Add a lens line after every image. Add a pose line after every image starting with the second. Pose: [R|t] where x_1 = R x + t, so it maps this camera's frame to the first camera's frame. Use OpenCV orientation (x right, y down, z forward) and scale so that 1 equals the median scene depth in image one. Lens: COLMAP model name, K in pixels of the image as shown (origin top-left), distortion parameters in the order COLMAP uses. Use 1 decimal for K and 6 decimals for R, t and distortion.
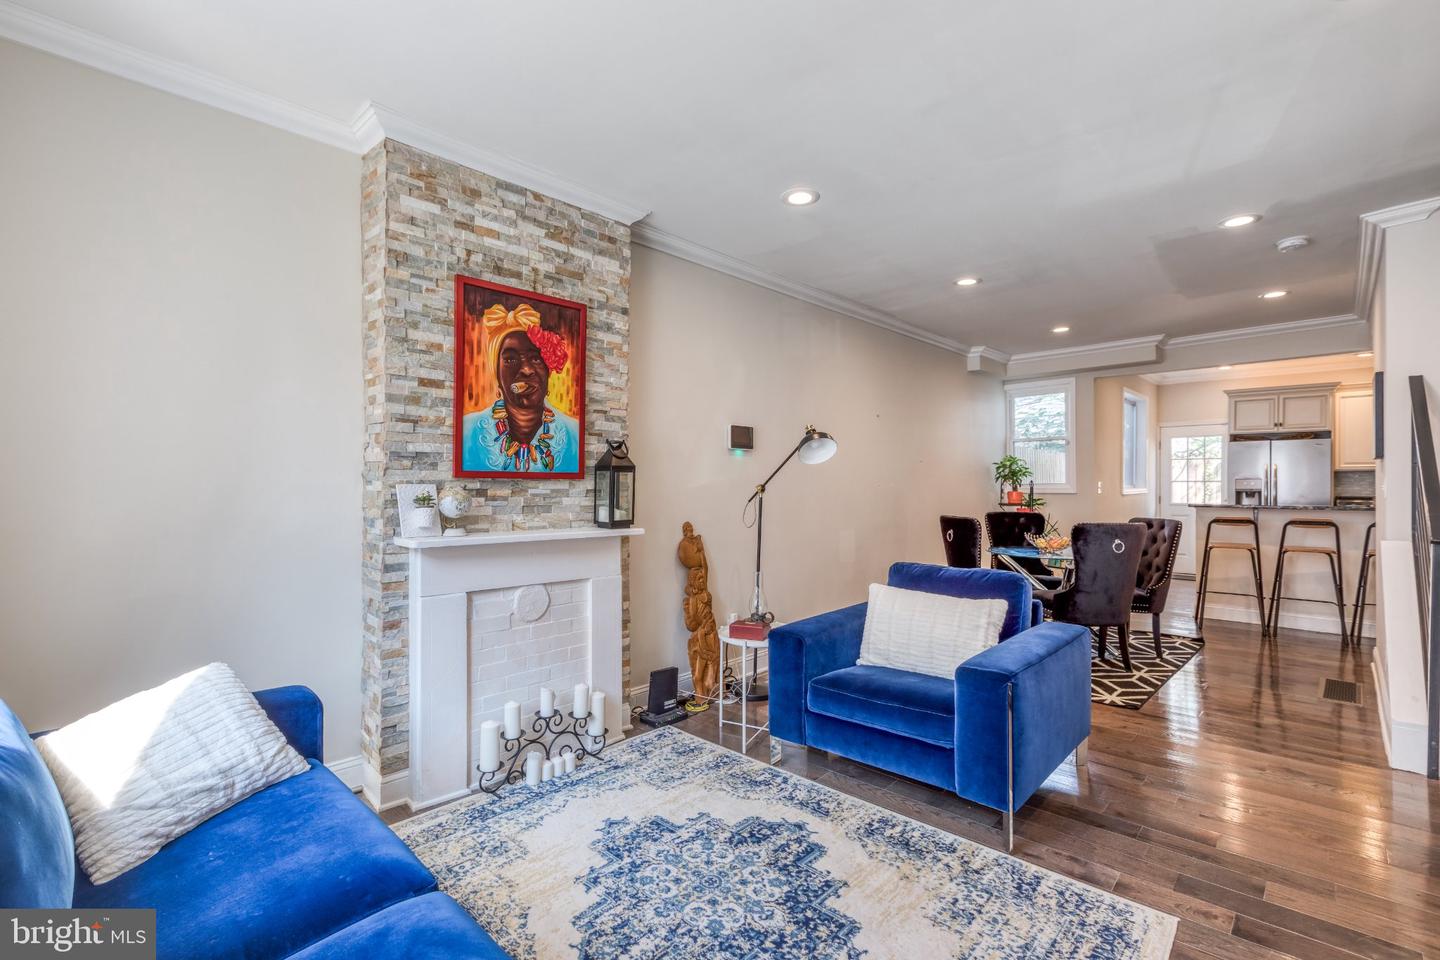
lens RADIAL K [[666.7, 0, 713.7], [0, 666.7, 483.1], [0, 0, 1]] dist [-0.001019, -0.000335]
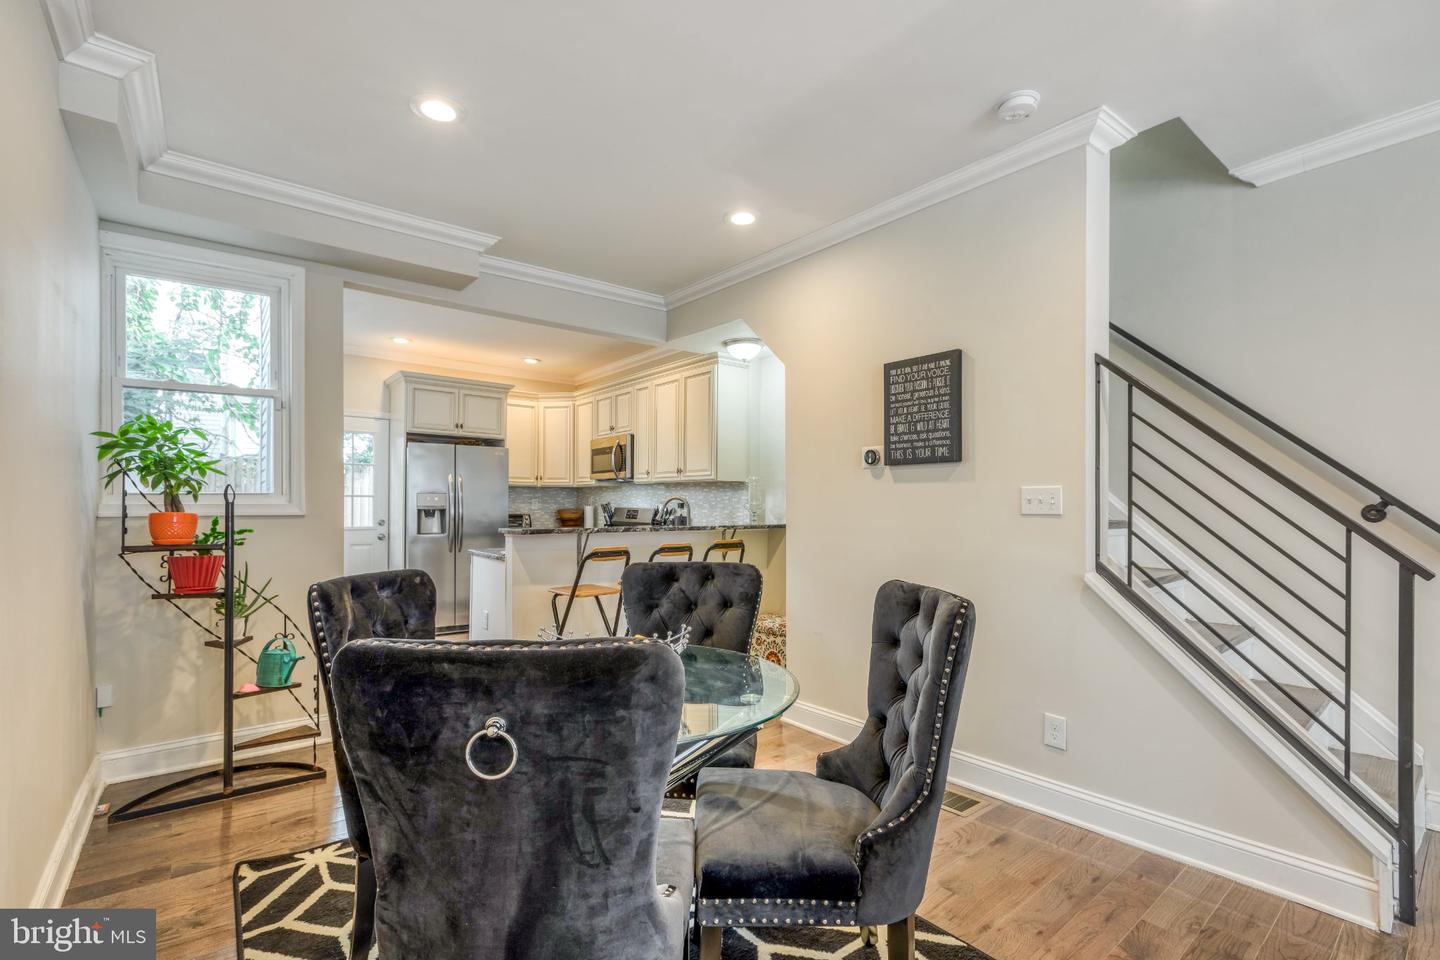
lens RADIAL K [[642.9, 0, 719.6], [0, 642.9, 506.0], [0, 0, 1]] dist [0.000065, 0.000007]
pose [[0.138264, -0.000997, 0.990395, 0.122070], [-0.008129, 0.999965, 0.002142, 0.005879], [-0.990362, -0.008347, 0.138251, 0.604525]]
